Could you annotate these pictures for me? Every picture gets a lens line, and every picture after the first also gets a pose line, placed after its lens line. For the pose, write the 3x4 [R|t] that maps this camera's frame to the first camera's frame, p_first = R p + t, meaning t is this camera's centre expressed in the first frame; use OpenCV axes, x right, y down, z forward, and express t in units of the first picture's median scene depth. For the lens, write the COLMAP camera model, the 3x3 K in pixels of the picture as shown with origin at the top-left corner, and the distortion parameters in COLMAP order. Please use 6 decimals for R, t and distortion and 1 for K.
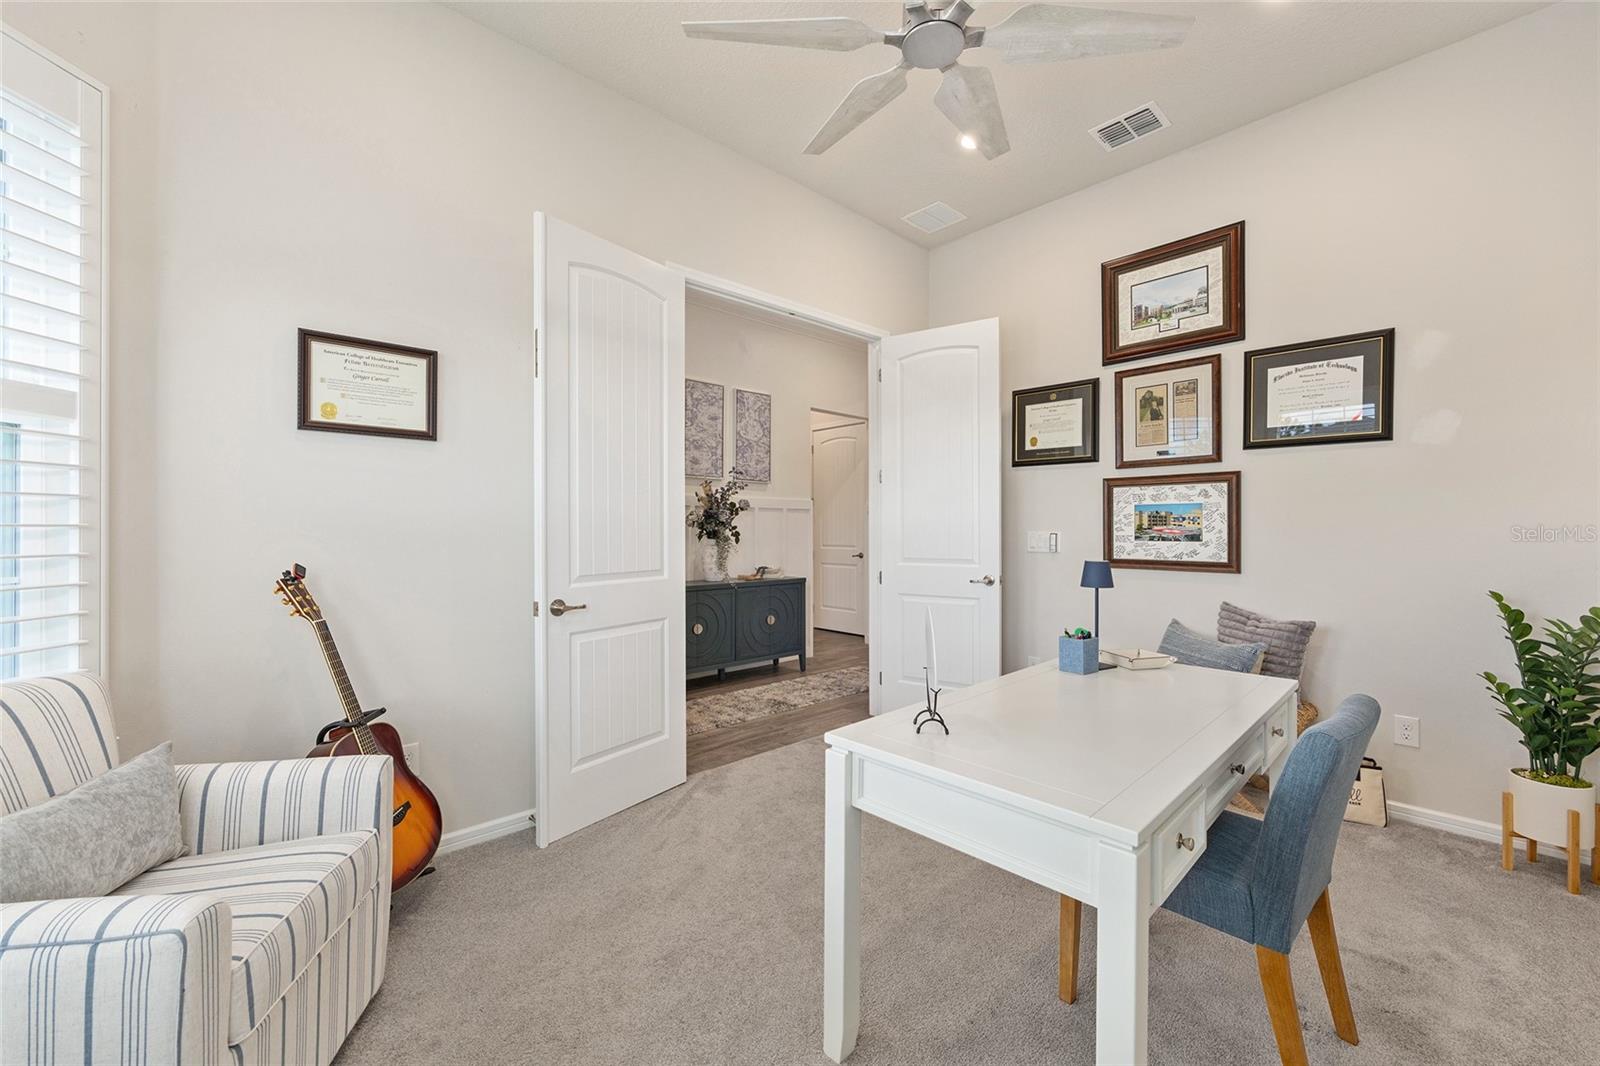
lens RADIAL K [[646.7, 0, 815.3], [0, 646.7, 525.2], [0, 0, 1]] dist [-0.004065, 0.002039]
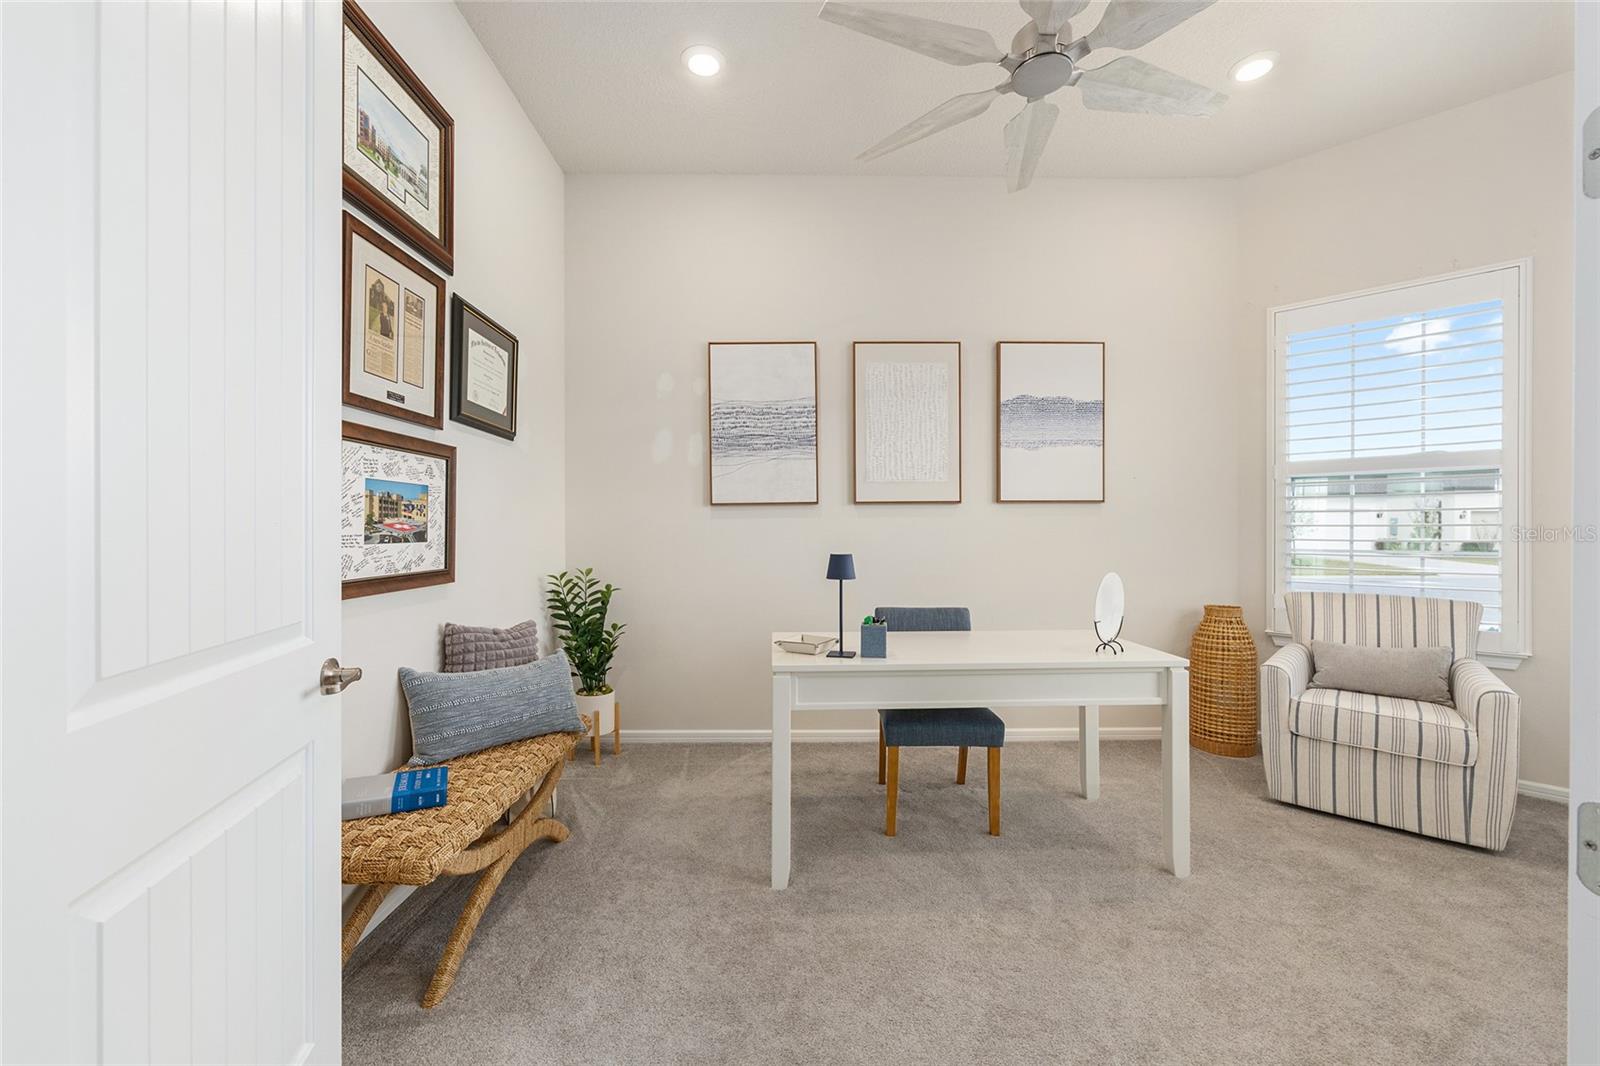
lens RADIAL K [[646.7, 0, 805.6], [0, 646.7, 530.1], [0, 0, 1]] dist [-0.004065, 0.002039]
pose [[-0.736763, -0.002170, 0.676147, -0.150137], [-0.001892, 0.999998, 0.001148, 0.011169], [-0.676148, -0.000433, -0.736766, 1.193860]]
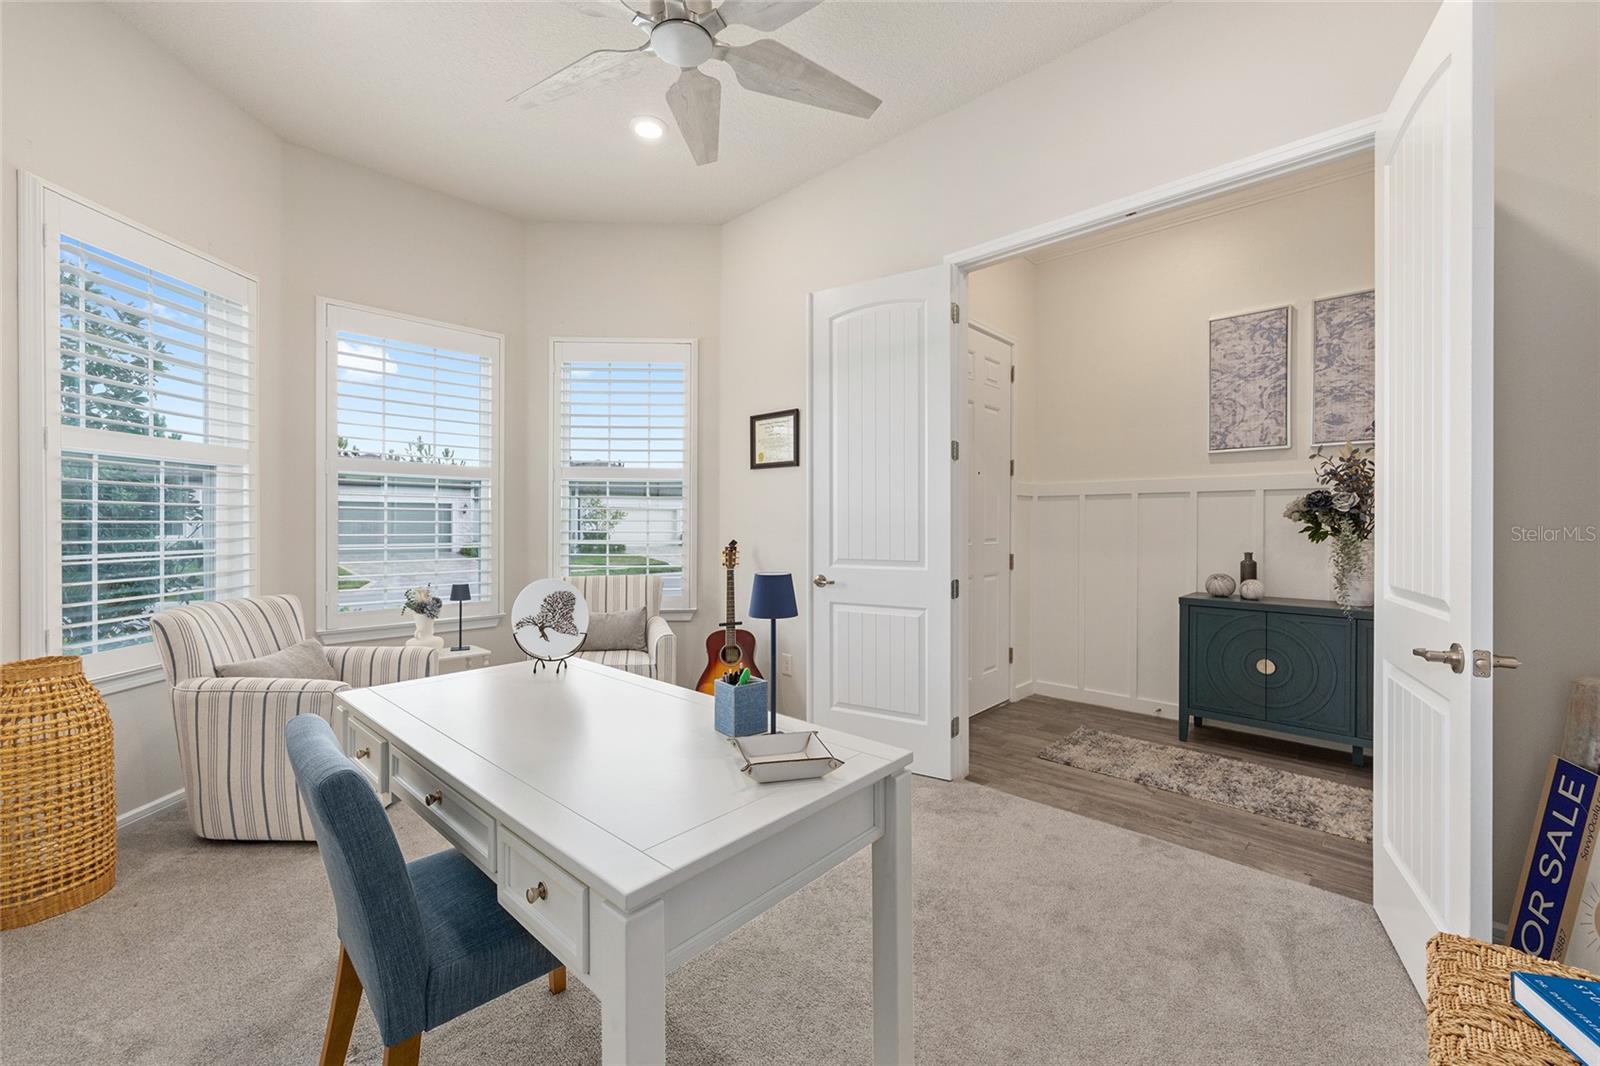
lens RADIAL K [[646.7, 0, 792.5], [0, 646.7, 524.4], [0, 0, 1]] dist [-0.004065, 0.002039]
pose [[0.048779, 0.002658, -0.998806, 0.695838], [0.004412, 0.999986, 0.002876, 0.004336], [0.998800, -0.004547, 0.048766, 0.651898]]
